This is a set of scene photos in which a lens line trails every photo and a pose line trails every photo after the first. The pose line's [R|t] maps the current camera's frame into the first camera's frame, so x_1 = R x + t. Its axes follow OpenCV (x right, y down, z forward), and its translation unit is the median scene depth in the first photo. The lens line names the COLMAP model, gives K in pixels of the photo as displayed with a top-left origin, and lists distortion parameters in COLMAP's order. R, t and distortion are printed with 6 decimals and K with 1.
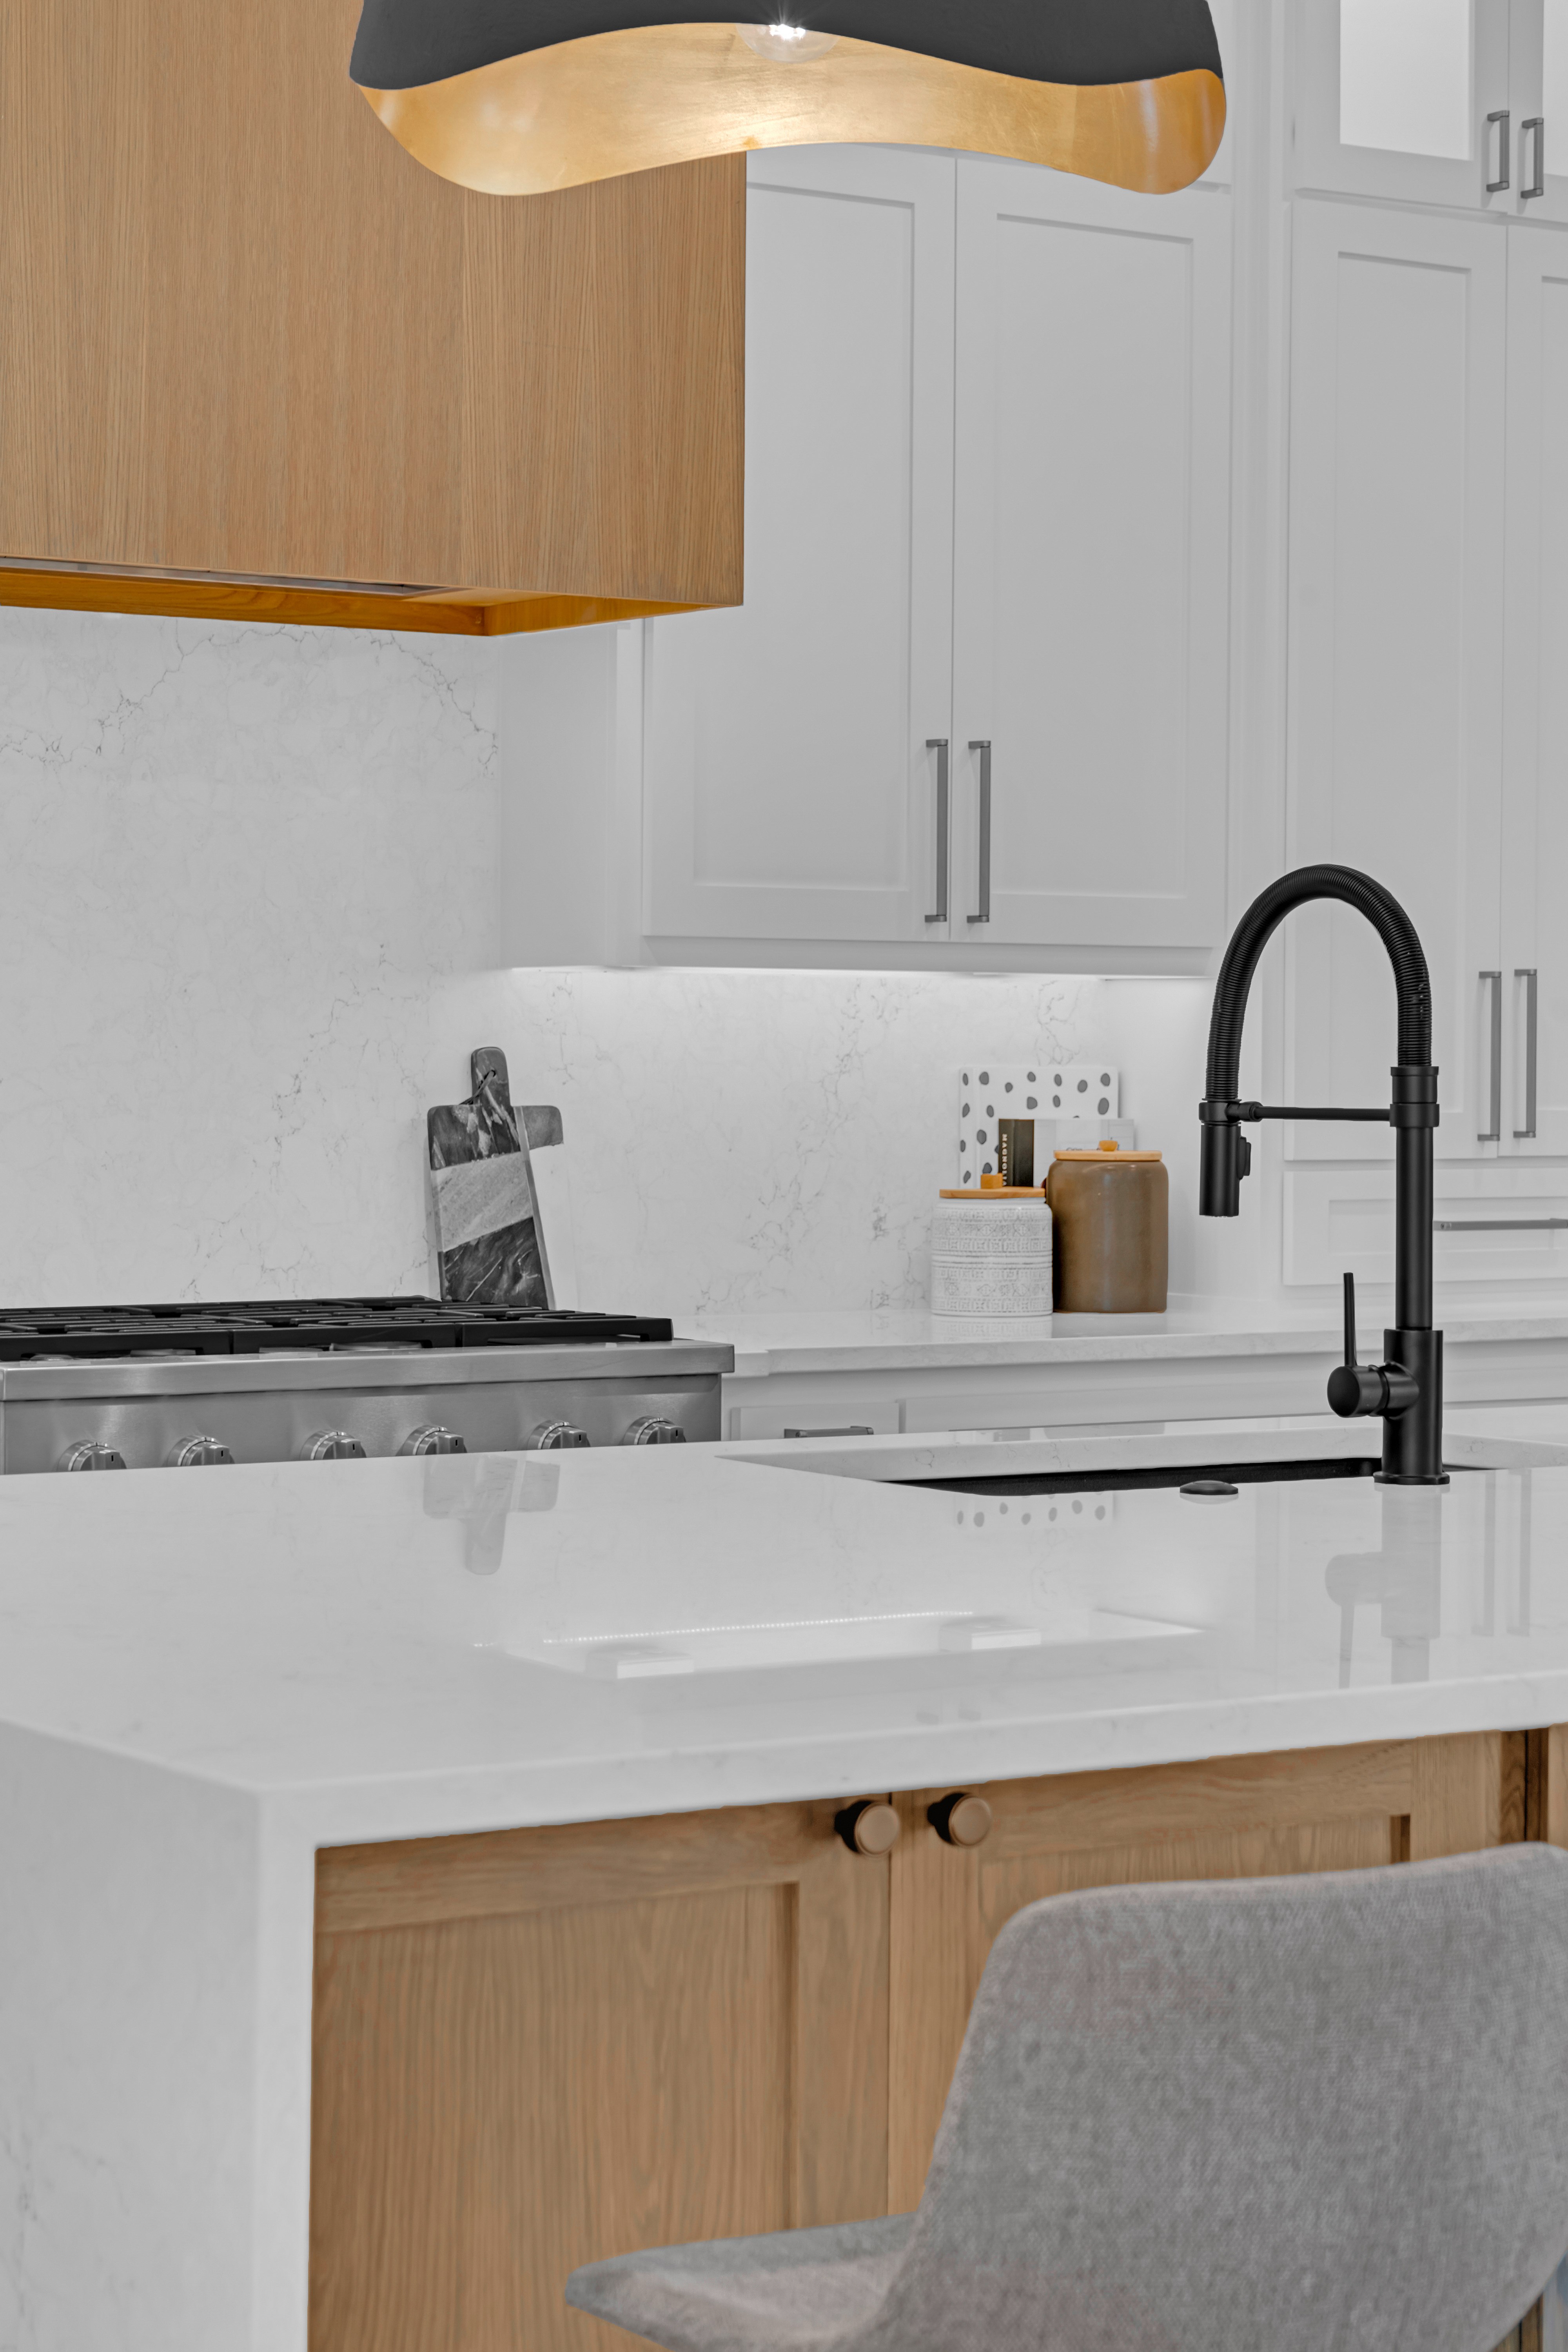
lens RADIAL K [[4795.1, 0, 769.3], [0, 4795.1, 1171.5], [0, 0, 1]] dist [0.054556, 0.000000]
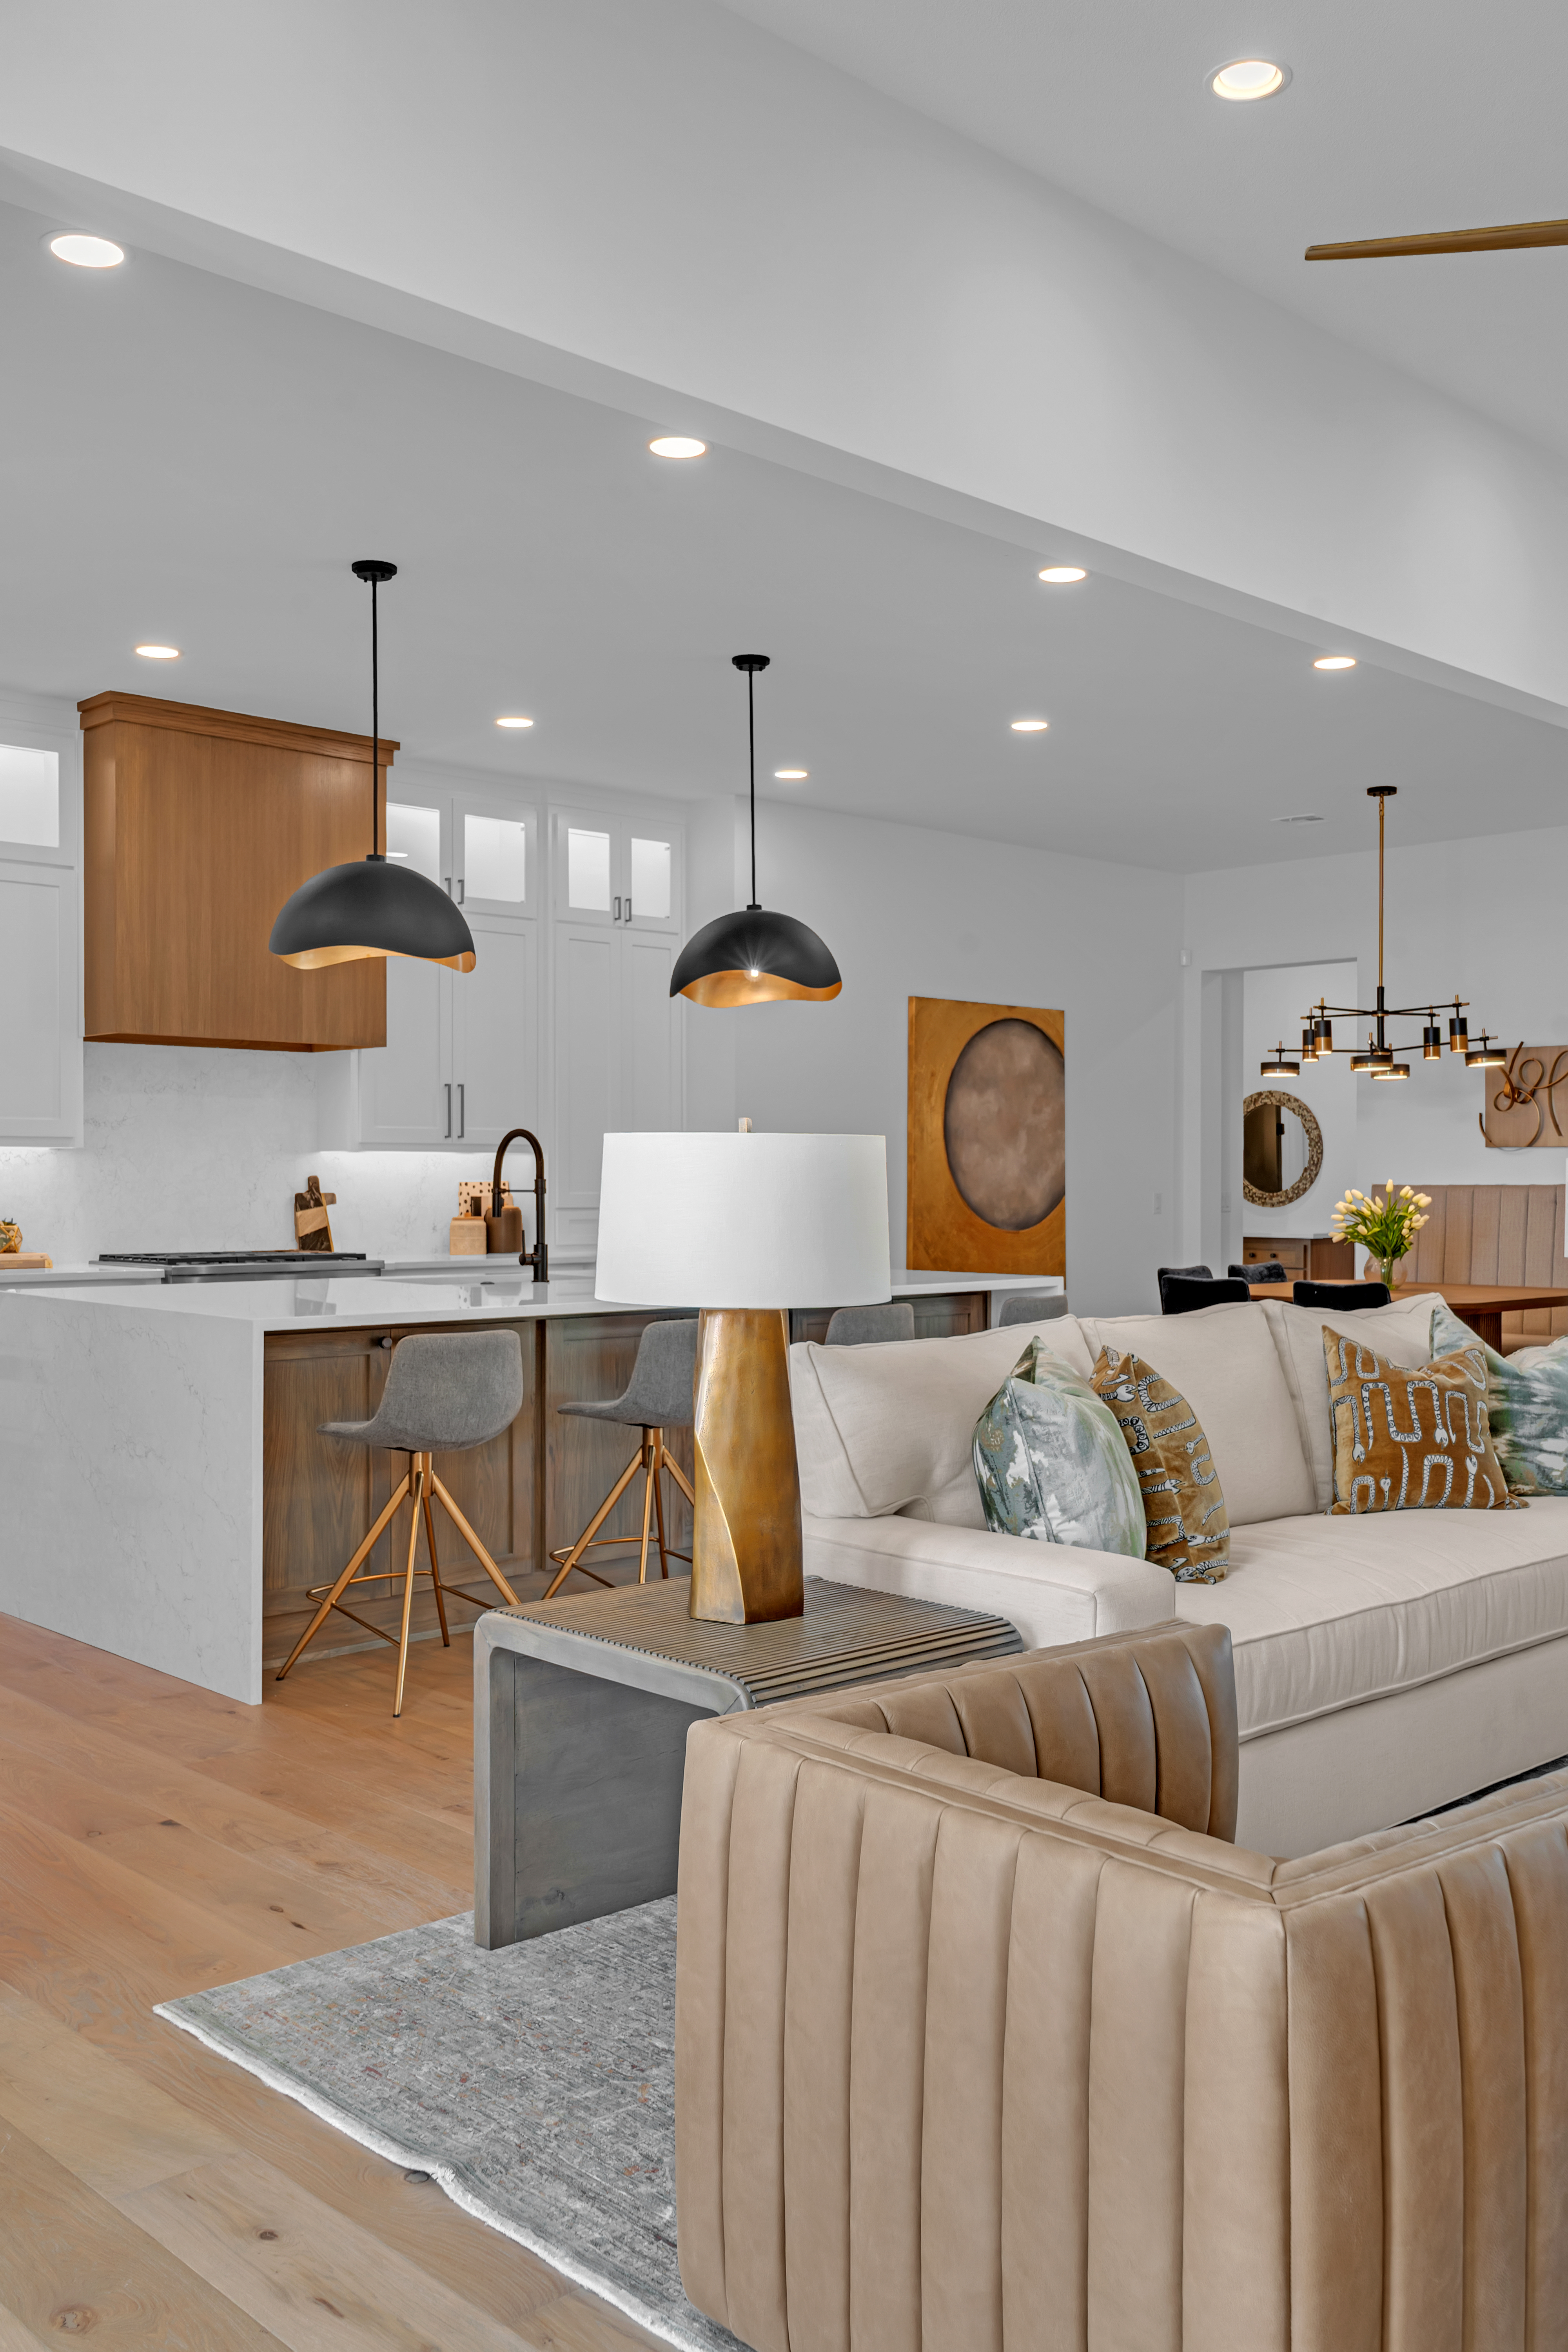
lens RADIAL K [[2006.0, 0, 765.5], [0, 2006.0, 1222.8], [0, 0, 1]] dist [0.008285, -0.009182]
pose [[0.987990, -0.007192, 0.154348, 0.036994], [0.007459, 0.999972, -0.001152, 0.011145], [-0.154335, 0.002289, 0.988016, -0.425221]]
